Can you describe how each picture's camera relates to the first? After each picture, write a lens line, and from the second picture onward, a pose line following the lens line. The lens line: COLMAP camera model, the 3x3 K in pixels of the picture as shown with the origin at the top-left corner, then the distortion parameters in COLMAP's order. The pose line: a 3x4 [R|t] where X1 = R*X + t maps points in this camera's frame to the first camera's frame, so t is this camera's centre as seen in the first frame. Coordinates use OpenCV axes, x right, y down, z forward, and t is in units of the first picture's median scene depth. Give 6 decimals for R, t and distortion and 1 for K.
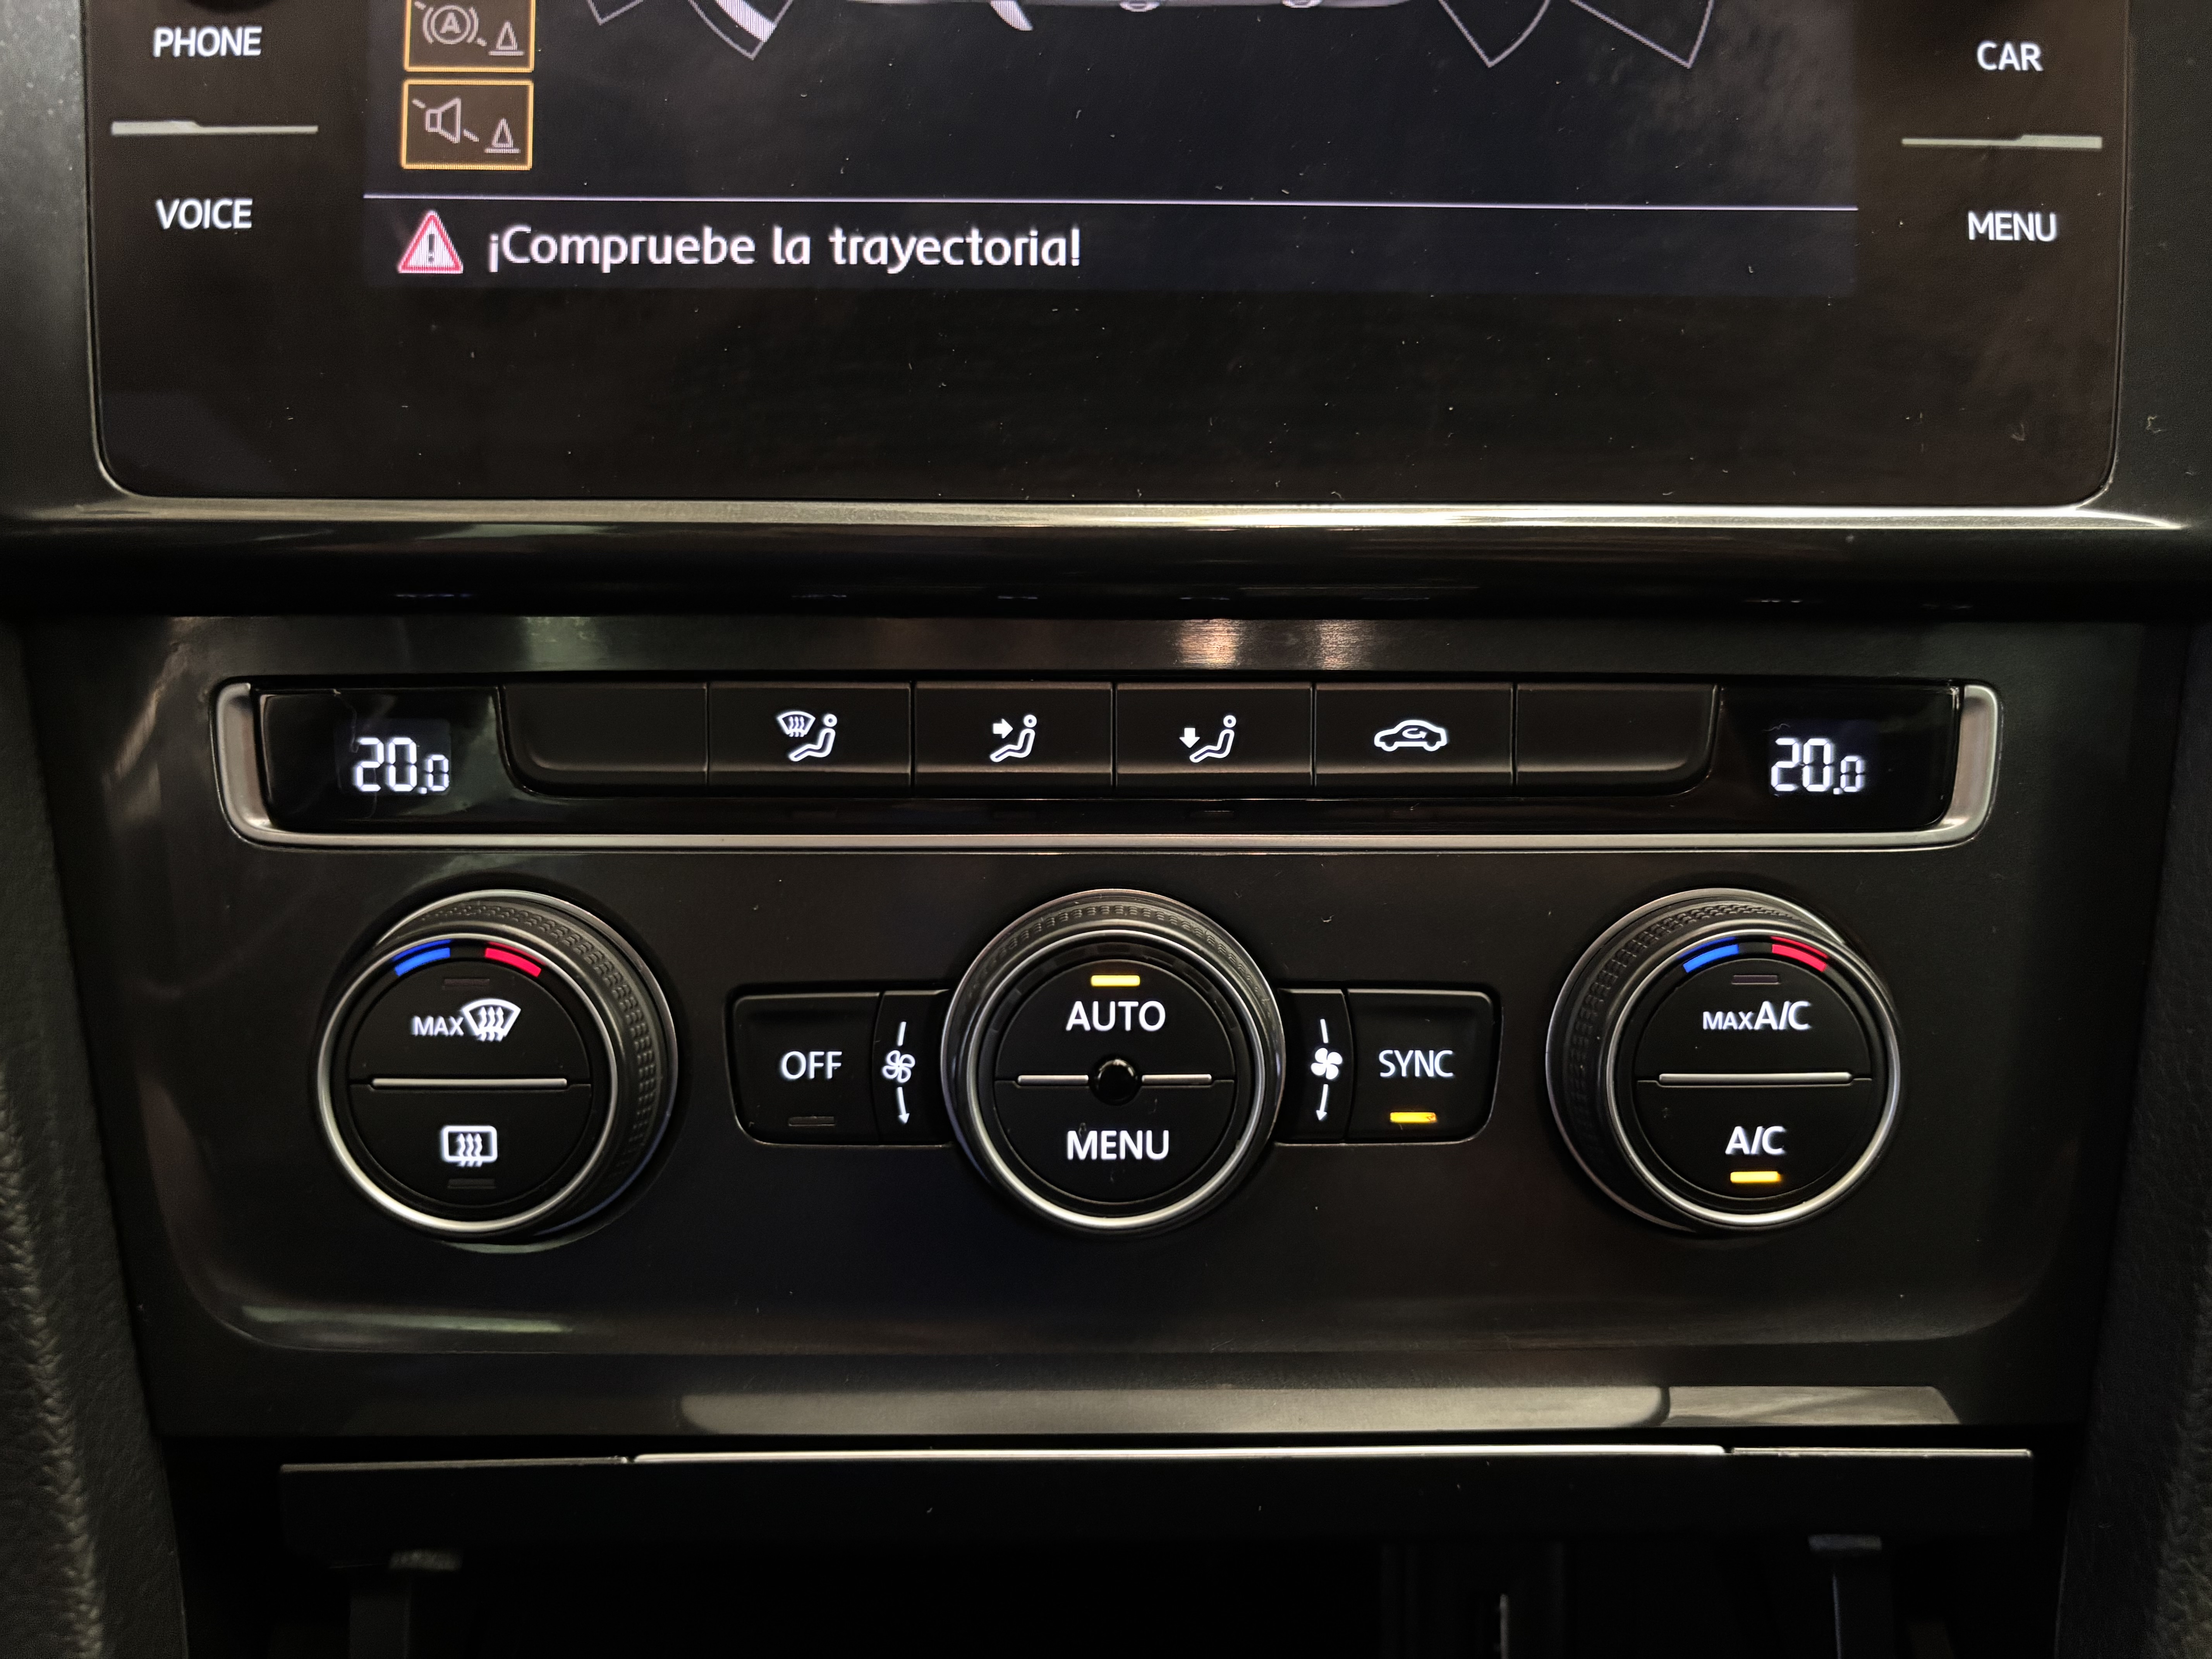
lens RADIAL K [[1800.2, 0, 1106.0], [0, 1800.2, 829.5], [0, 0, 1]] dist [0.010274, -0.038387]
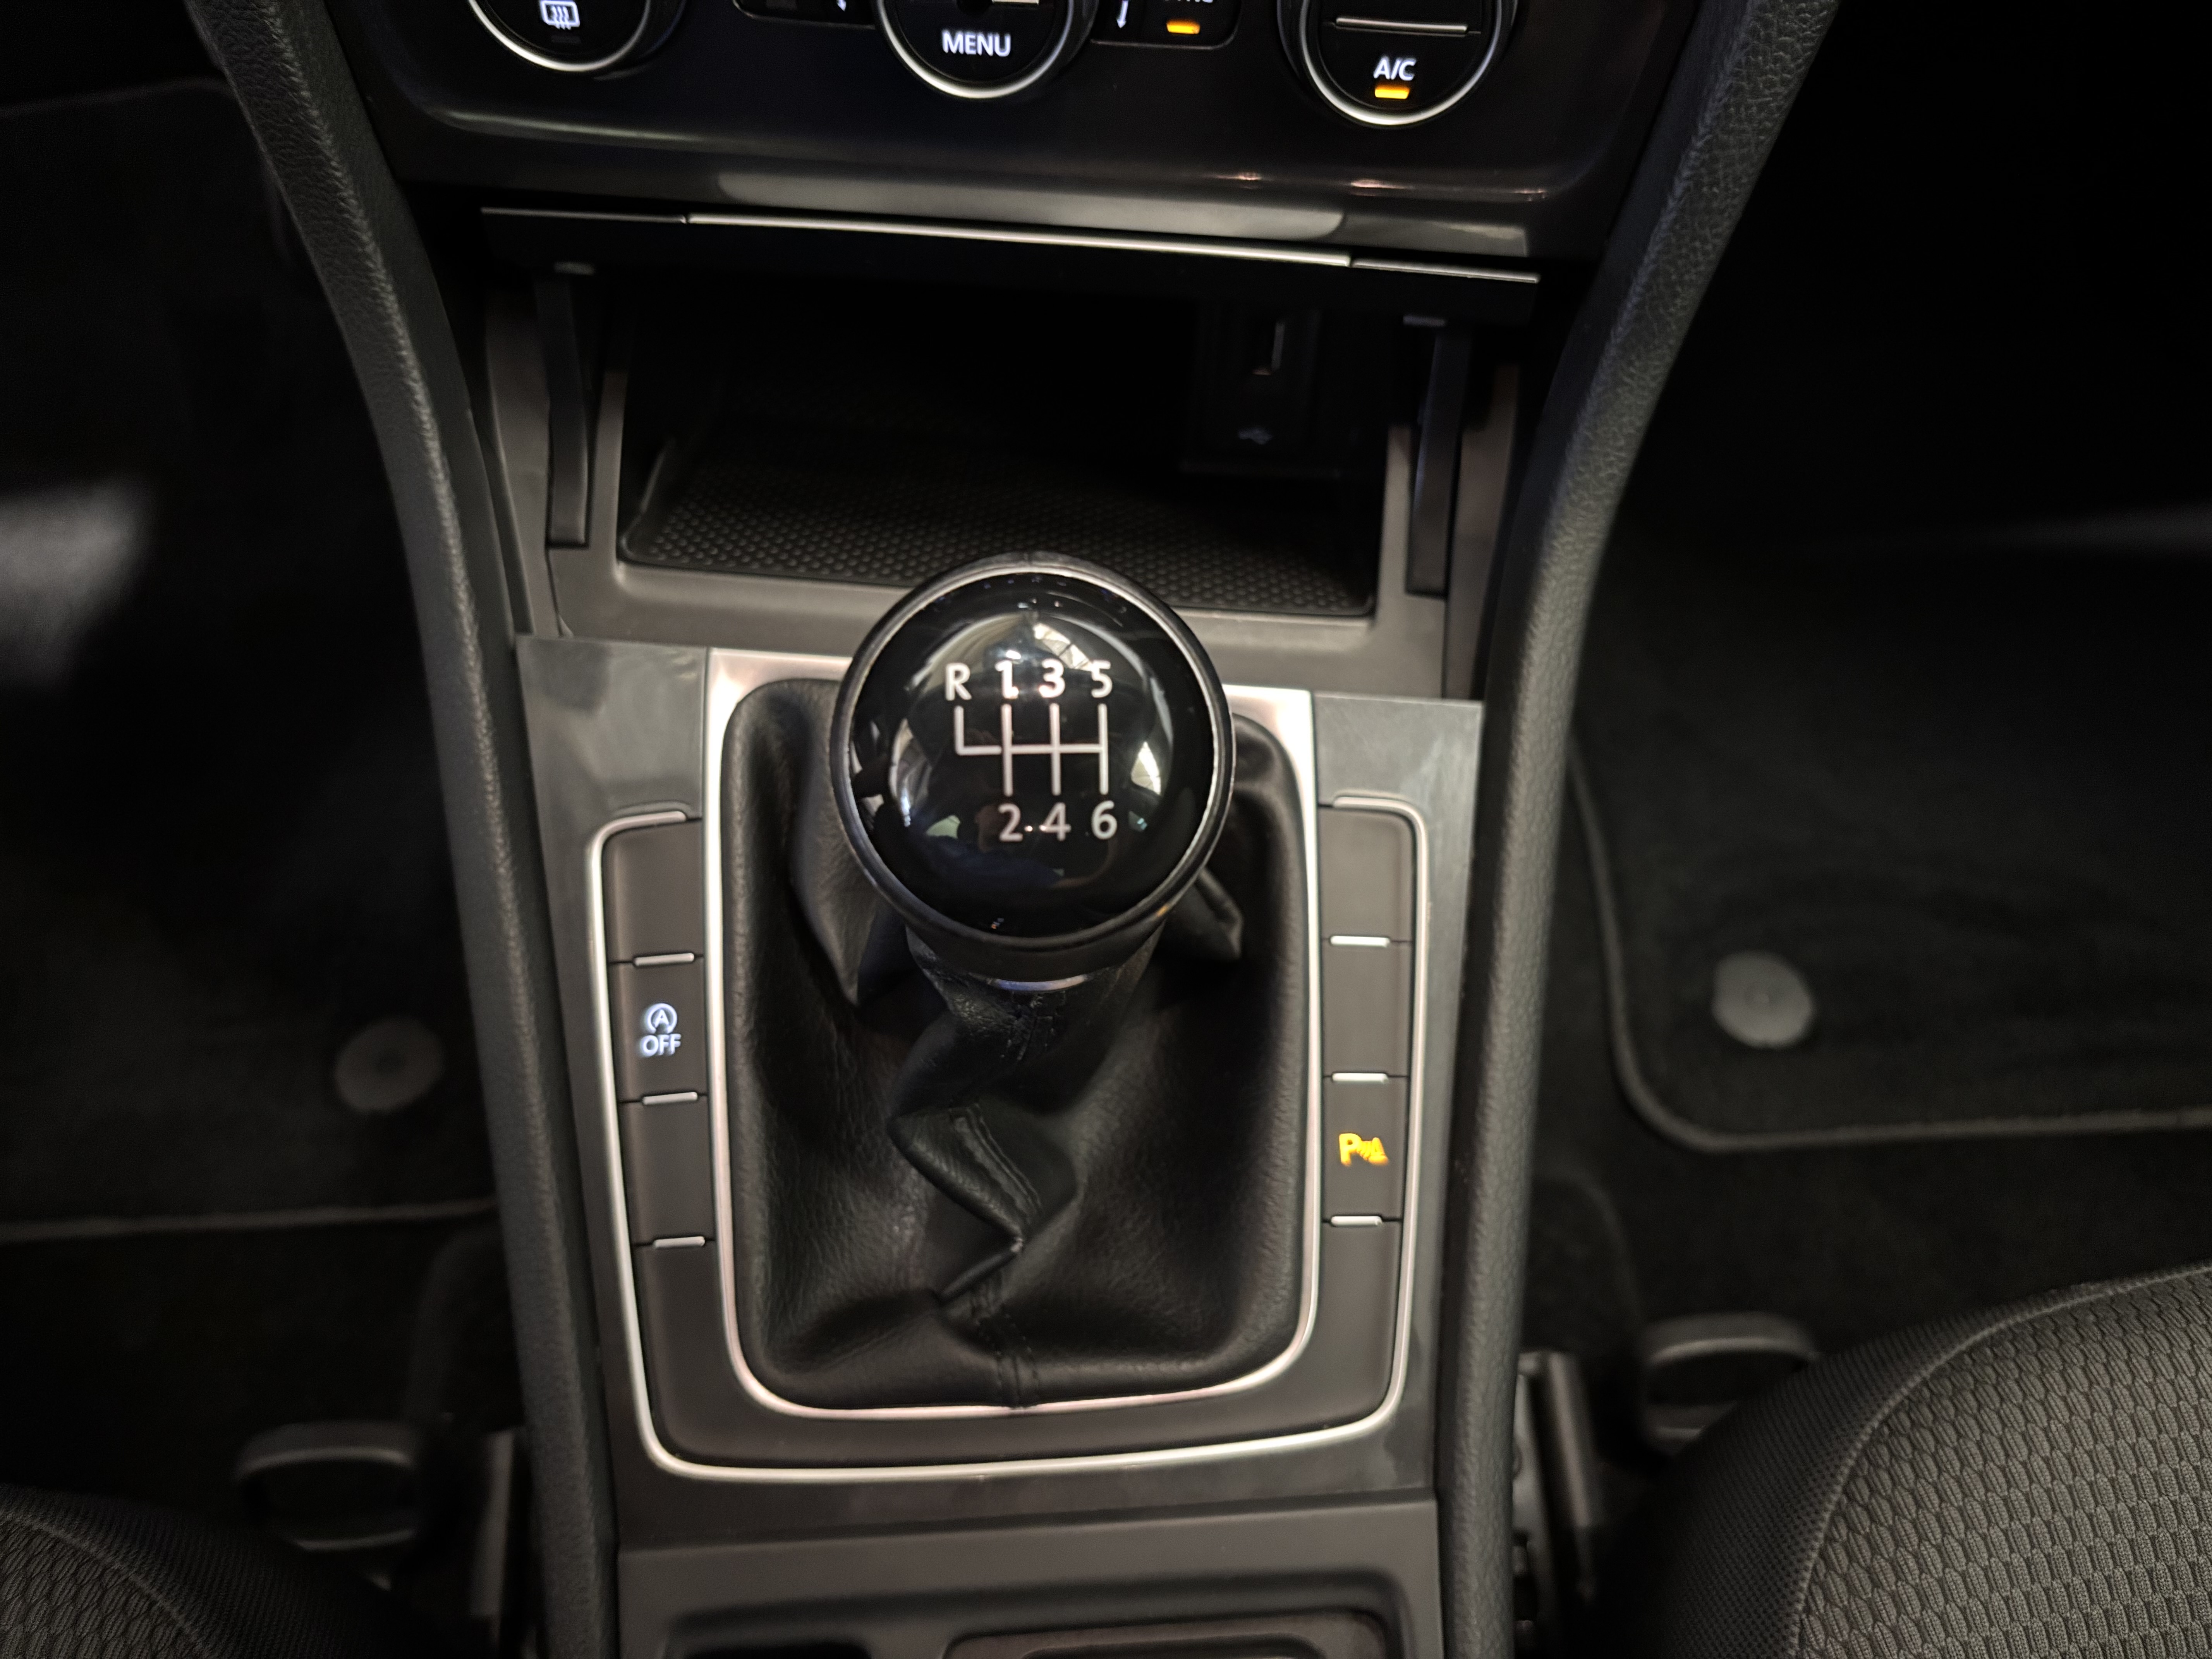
lens RADIAL K [[1800.2, 0, 1106.0], [0, 1800.2, 829.5], [0, 0, 1]] dist [0.010274, -0.038387]
pose [[0.995881, 0.083210, -0.036026, 0.226310], [-0.038162, 0.745044, 0.665923, -0.350417], [0.082252, -0.661805, 0.745150, -0.573400]]
